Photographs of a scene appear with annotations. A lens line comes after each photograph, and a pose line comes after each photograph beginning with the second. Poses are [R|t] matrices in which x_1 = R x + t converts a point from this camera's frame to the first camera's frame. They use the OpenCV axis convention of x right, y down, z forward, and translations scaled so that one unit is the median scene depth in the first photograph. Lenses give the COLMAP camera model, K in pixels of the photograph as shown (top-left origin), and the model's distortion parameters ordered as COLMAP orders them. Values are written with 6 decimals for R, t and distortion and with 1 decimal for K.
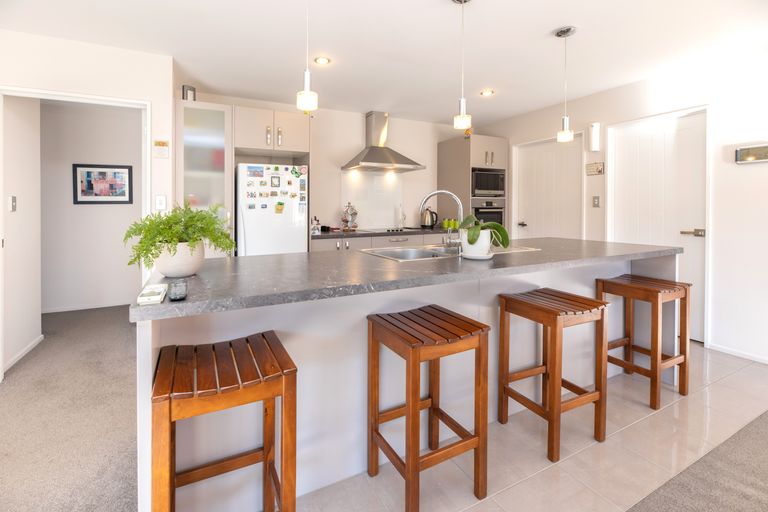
lens RADIAL K [[307.7, 0, 383.8], [0, 307.7, 208.1], [0, 0, 1]] dist [-0.000120, -0.000024]
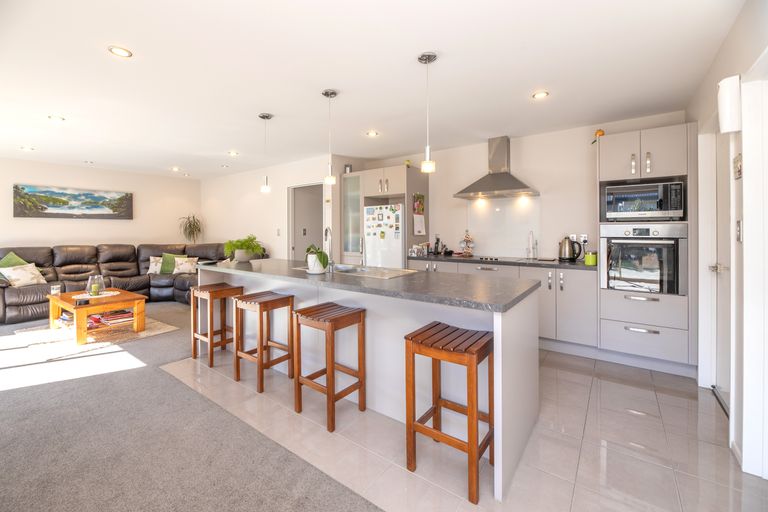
lens RADIAL K [[326.2, 0, 383.0], [0, 326.2, 230.9], [0, 0, 1]] dist [-0.000887, -0.000224]
pose [[0.485227, 0.002682, -0.874384, 0.975350], [-0.002512, 0.999995, 0.001673, -0.022430], [0.874385, 0.001385, 0.485232, 0.250846]]
